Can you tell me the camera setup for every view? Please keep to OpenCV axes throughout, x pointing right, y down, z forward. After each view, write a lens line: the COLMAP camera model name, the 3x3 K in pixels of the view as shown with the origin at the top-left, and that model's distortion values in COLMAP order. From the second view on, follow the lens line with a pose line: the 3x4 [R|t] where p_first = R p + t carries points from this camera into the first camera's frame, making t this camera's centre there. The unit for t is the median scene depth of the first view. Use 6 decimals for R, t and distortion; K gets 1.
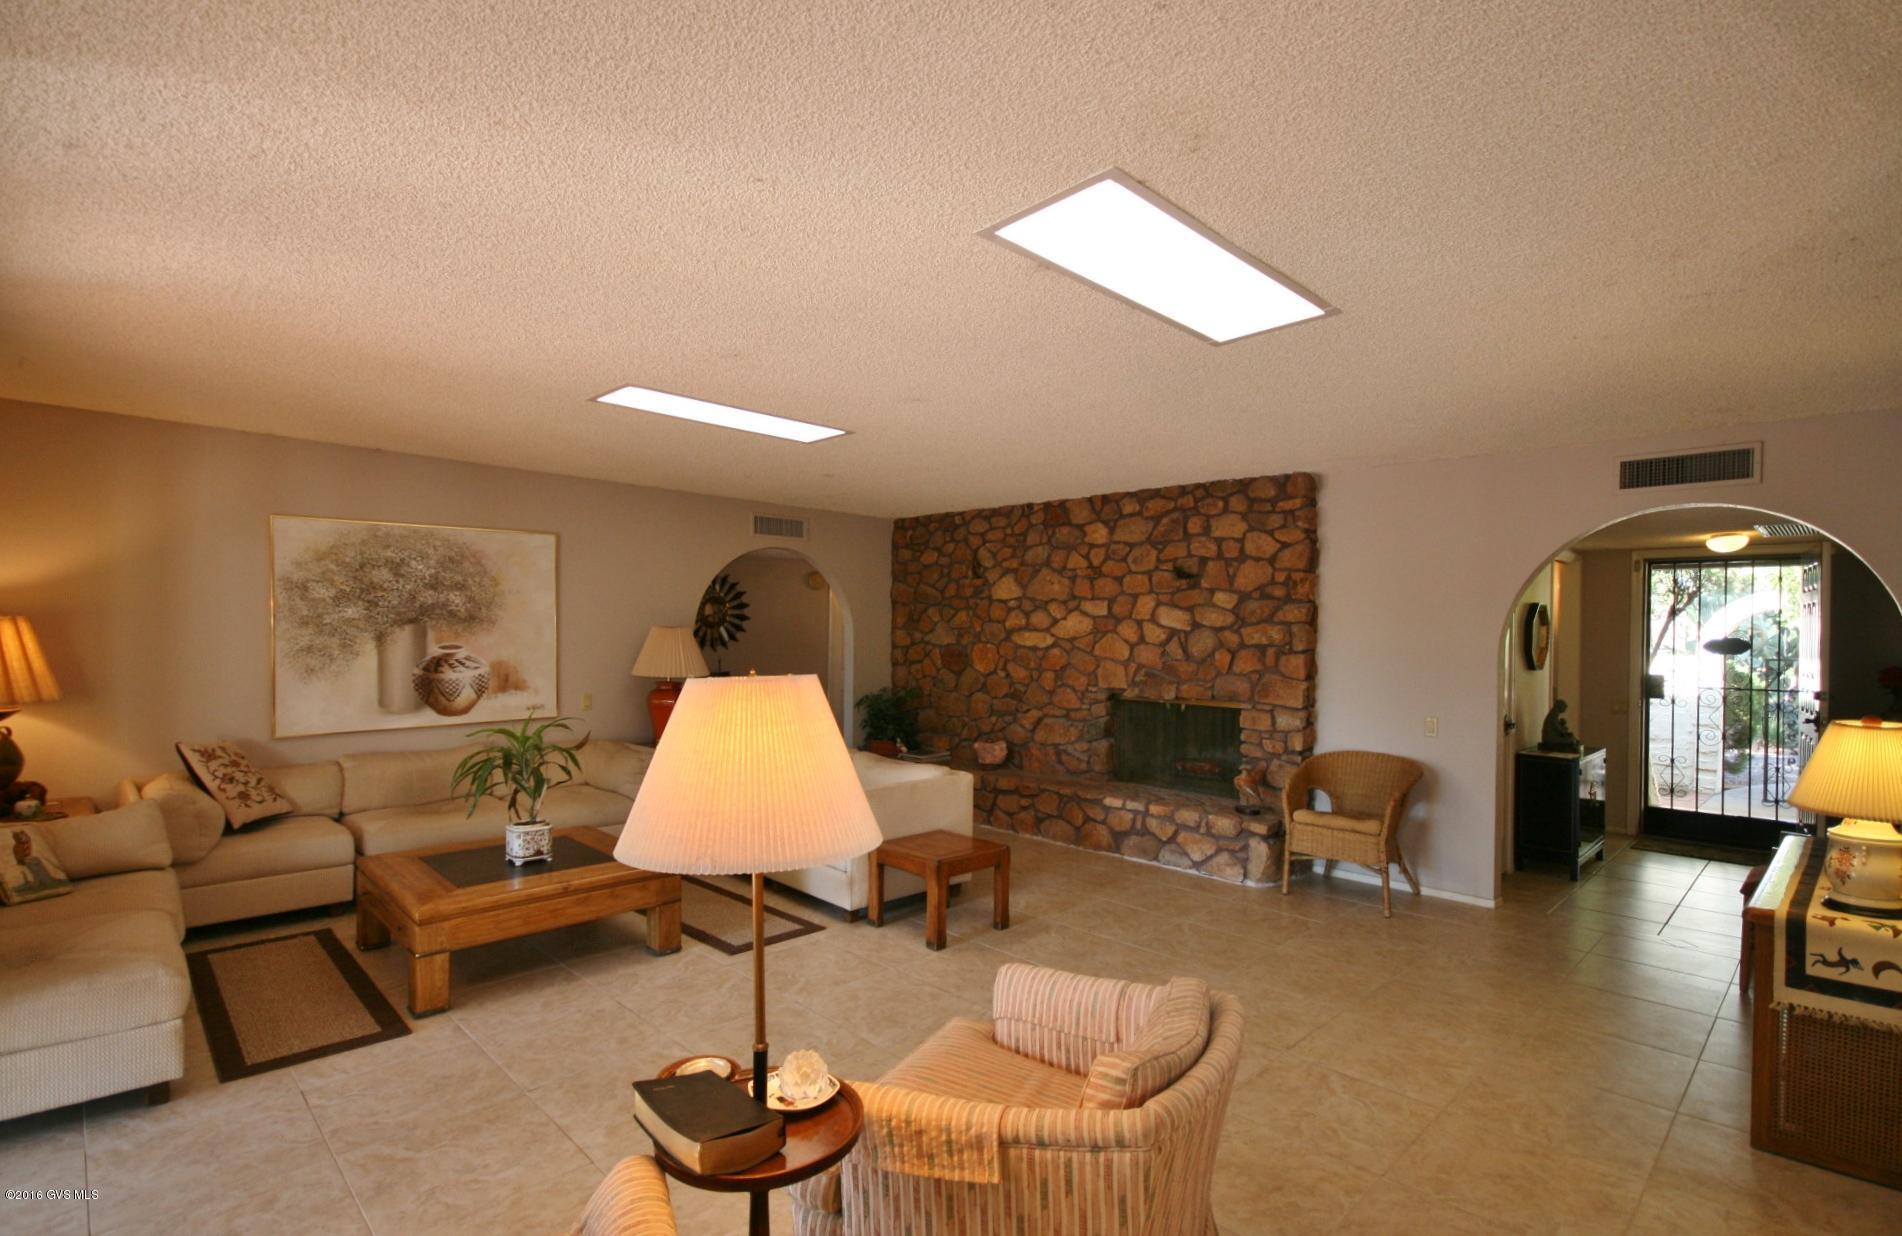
lens RADIAL K [[890.6, 0, 952.7], [0, 890.6, 623.8], [0, 0, 1]] dist [-0.003605, 0.000640]
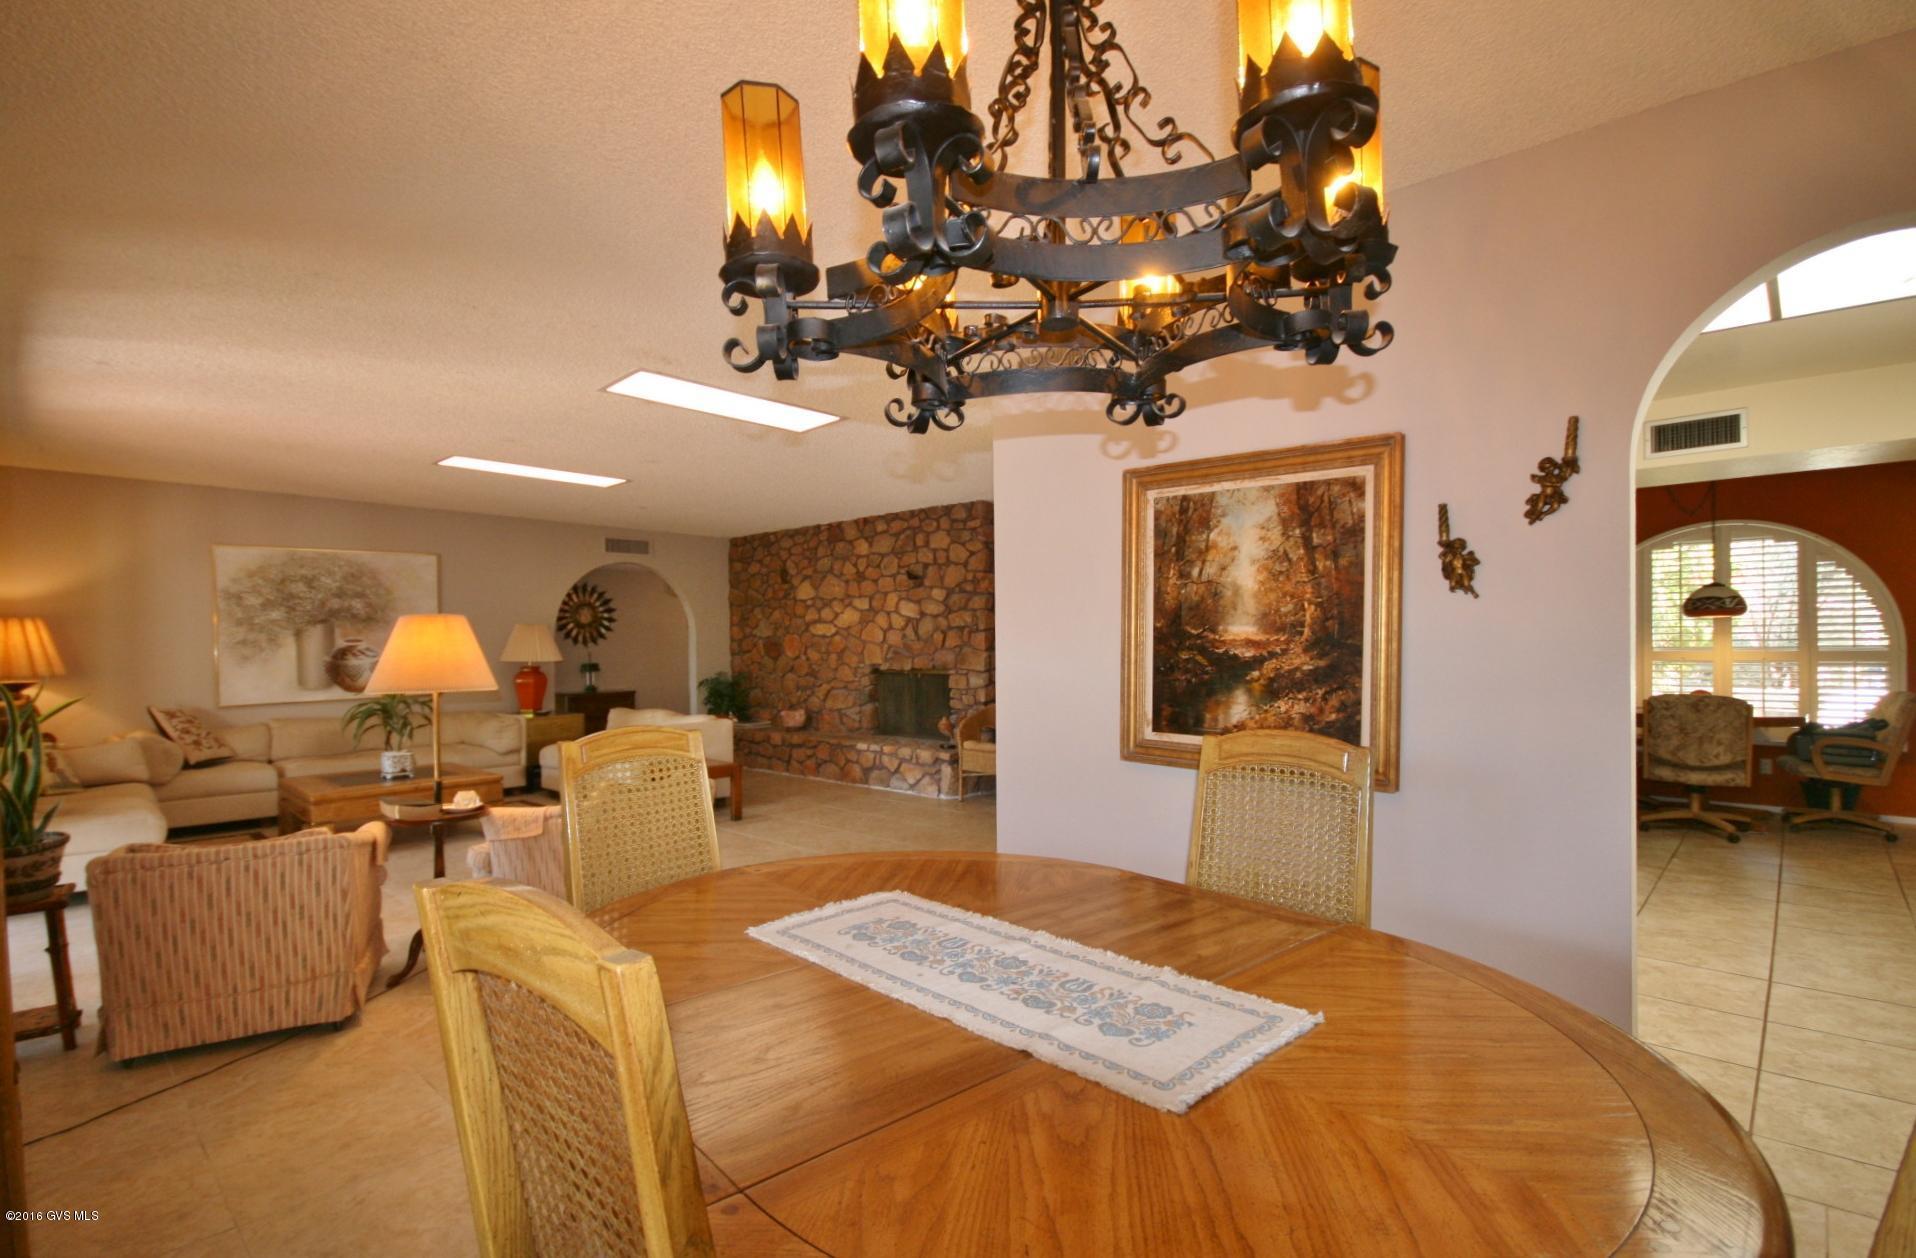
lens RADIAL K [[893.2, 0, 956.6], [0, 893.2, 634.2], [0, 0, 1]] dist [-0.000102, -0.001112]
pose [[0.999094, -0.021771, 0.036574, 0.293390], [0.021891, 0.999756, -0.002865, 0.039983], [-0.036503, 0.003663, 0.999327, -0.376376]]
